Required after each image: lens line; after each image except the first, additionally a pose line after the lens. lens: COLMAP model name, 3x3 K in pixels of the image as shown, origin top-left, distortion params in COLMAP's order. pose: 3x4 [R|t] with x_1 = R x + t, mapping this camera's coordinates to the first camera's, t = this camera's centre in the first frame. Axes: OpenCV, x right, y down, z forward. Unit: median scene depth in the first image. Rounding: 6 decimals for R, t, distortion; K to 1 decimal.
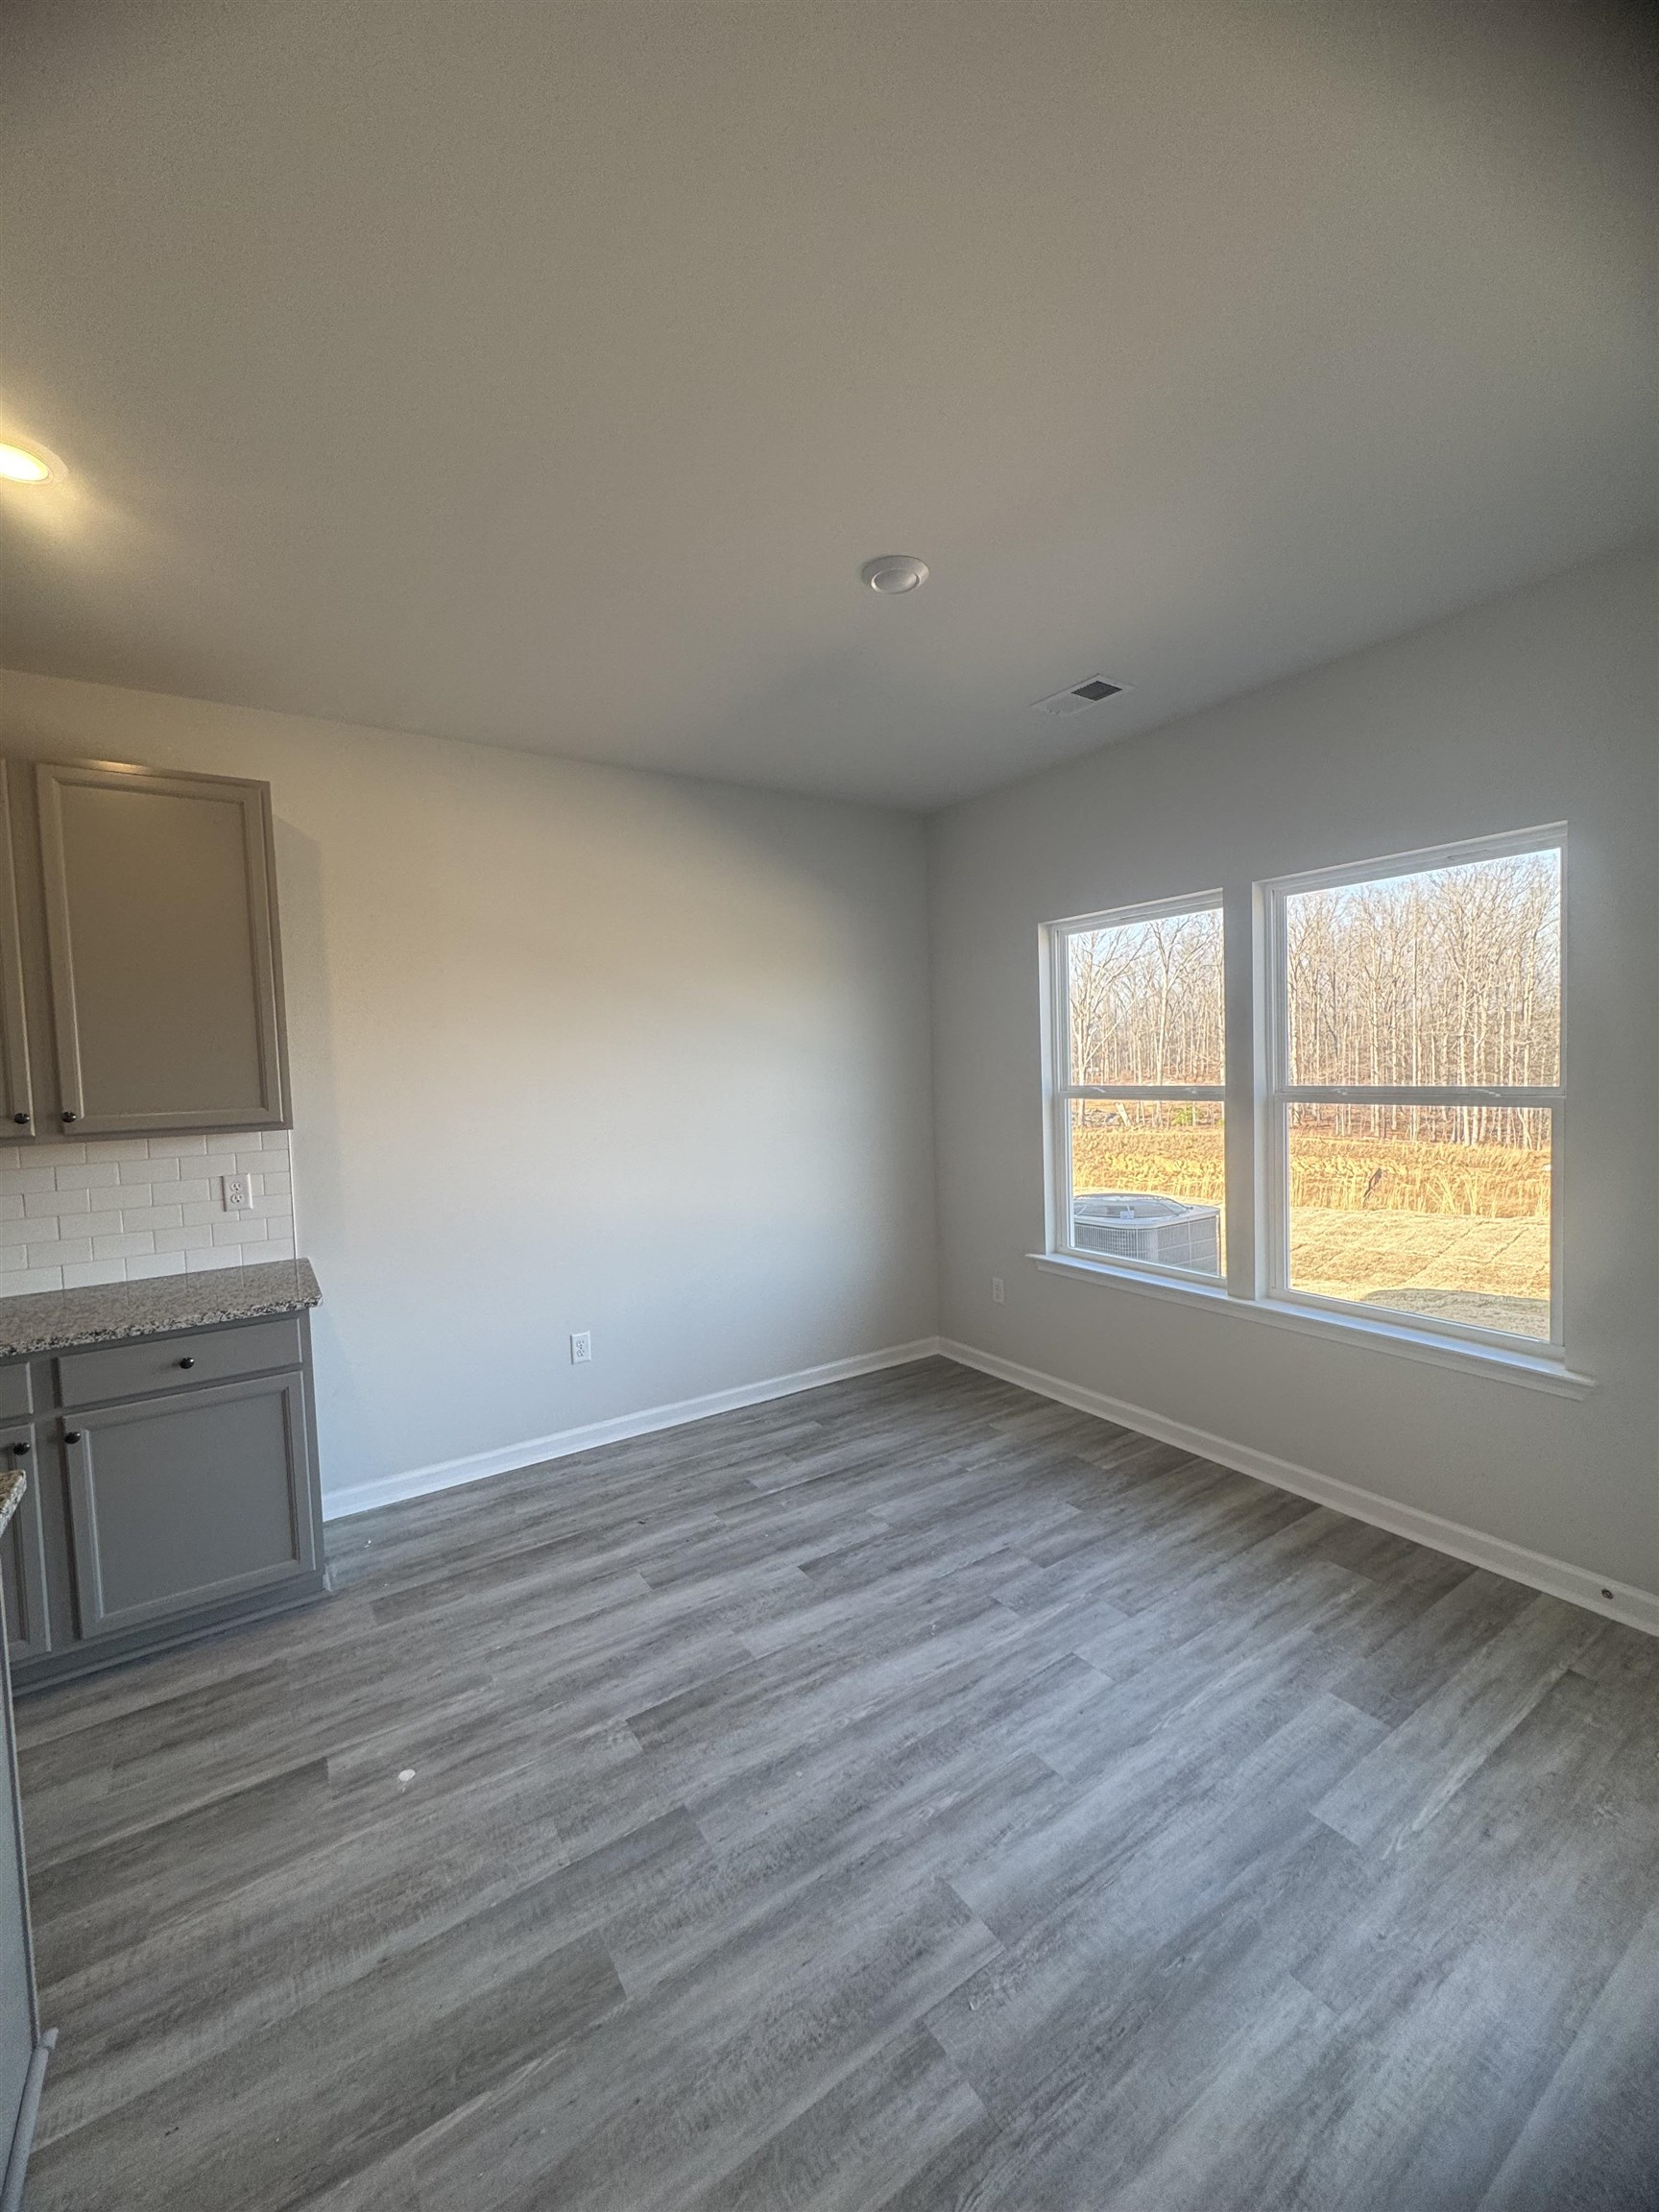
lens RADIAL K [[886.6, 0, 829.2], [0, 886.6, 1110.5], [0, 0, 1]] dist [0.000086, 0.000067]
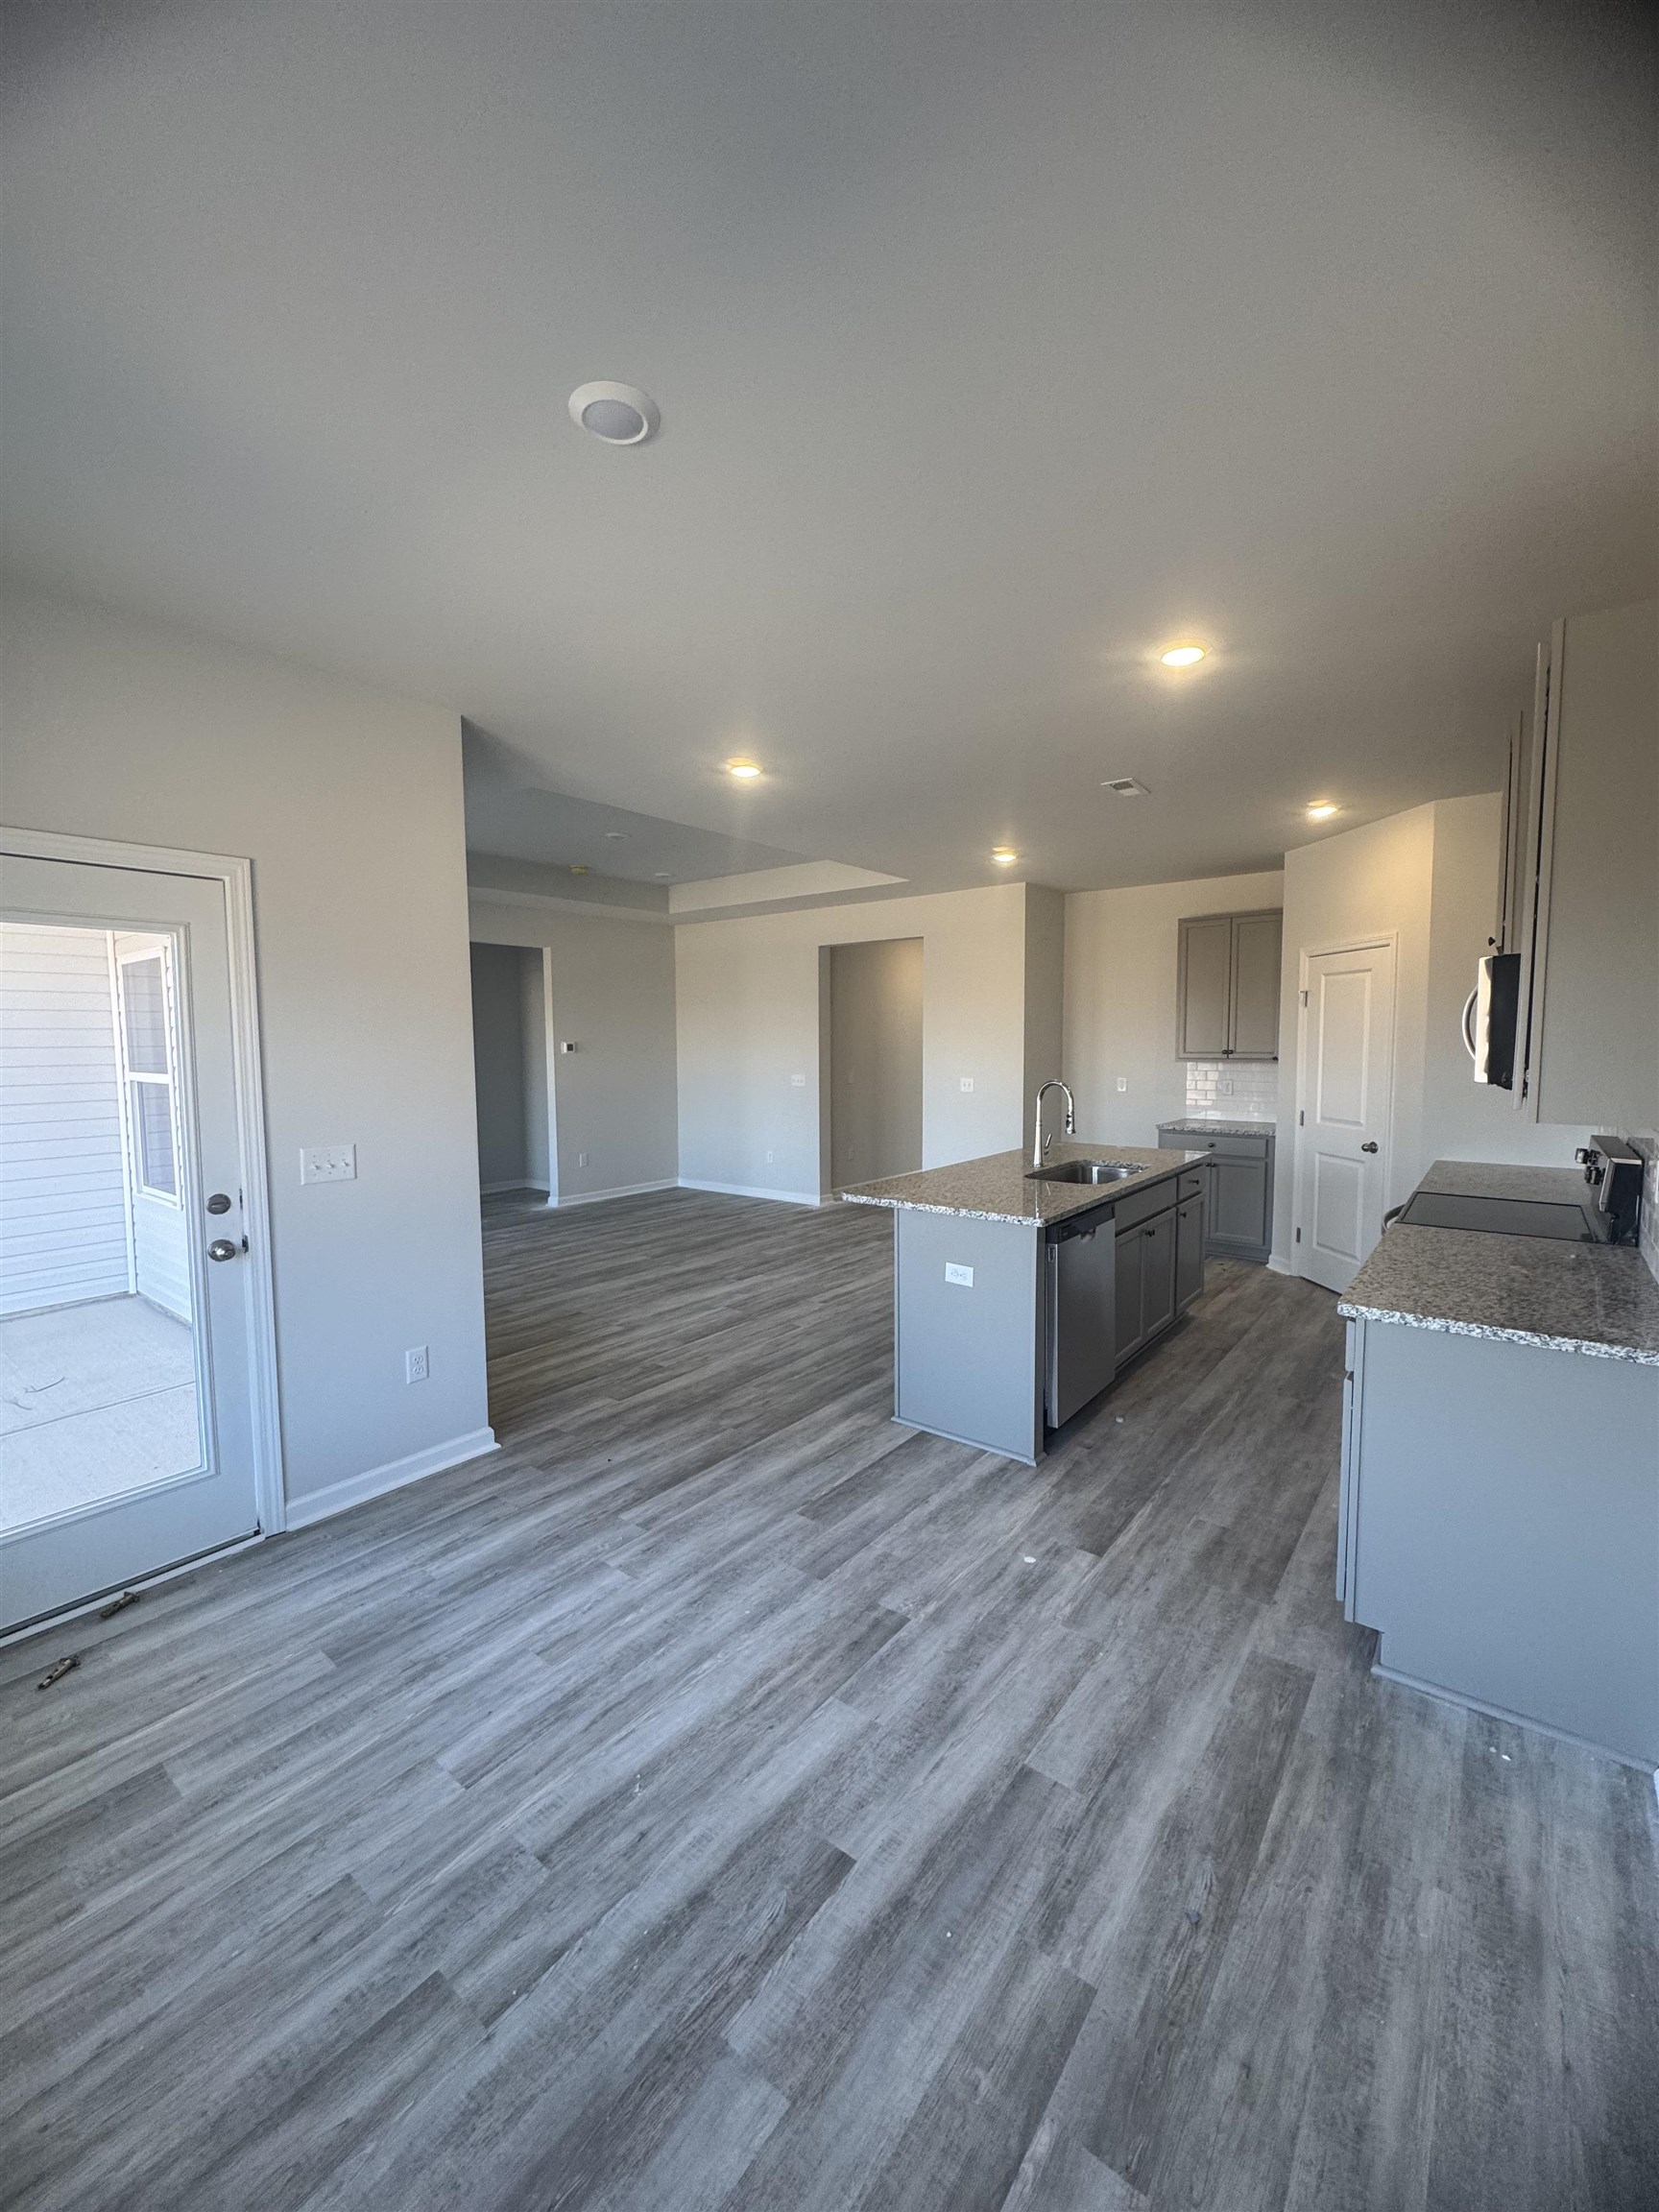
lens RADIAL K [[886.6, 0, 833.2], [0, 886.6, 1101.6], [0, 0, 1]] dist [0.000086, 0.000067]
pose [[-0.948039, 0.062278, -0.312001, 0.161786], [0.021507, 0.990956, 0.132453, -0.117677], [0.317428, 0.118860, -0.940804, 1.738749]]
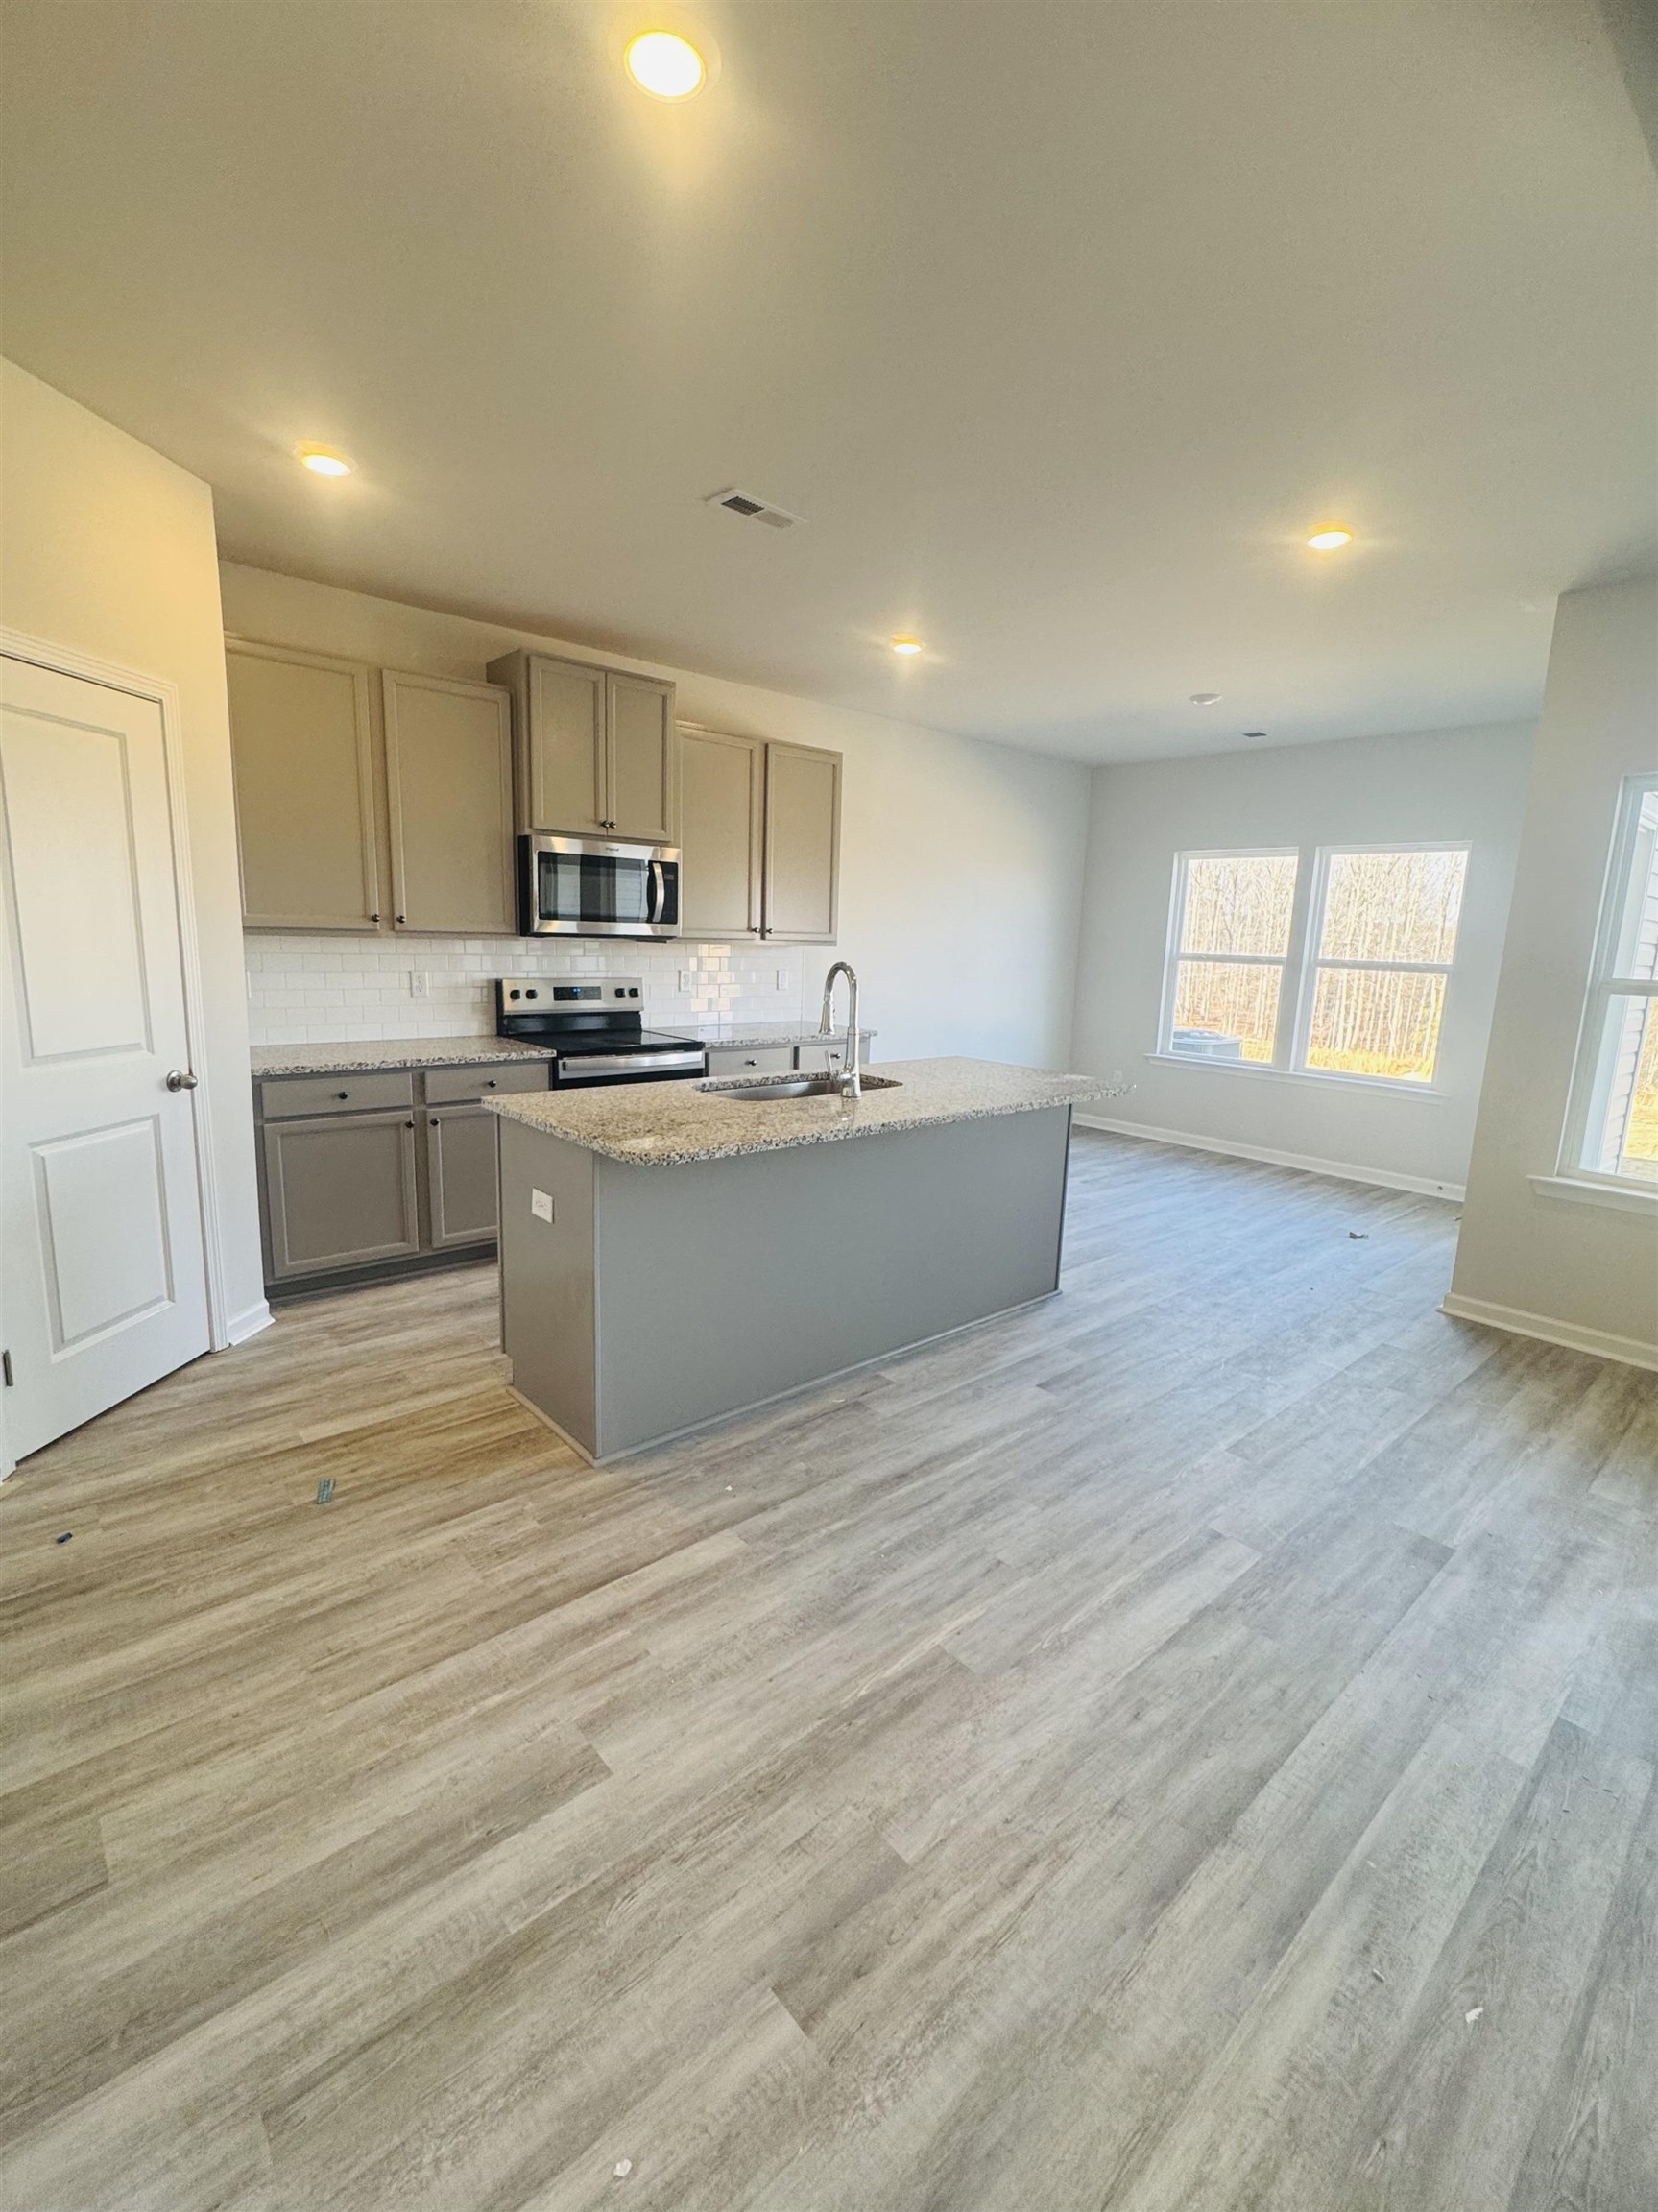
lens RADIAL K [[977.2, 0, 834.0], [0, 977.2, 1104.1], [0, 0, 1]] dist [0.002529, 0.000227]
pose [[0.986585, 0.052674, 0.154518, -1.064551], [-0.071964, 0.989913, 0.122035, 0.129422], [-0.146531, -0.131517, 0.980424, -1.212075]]
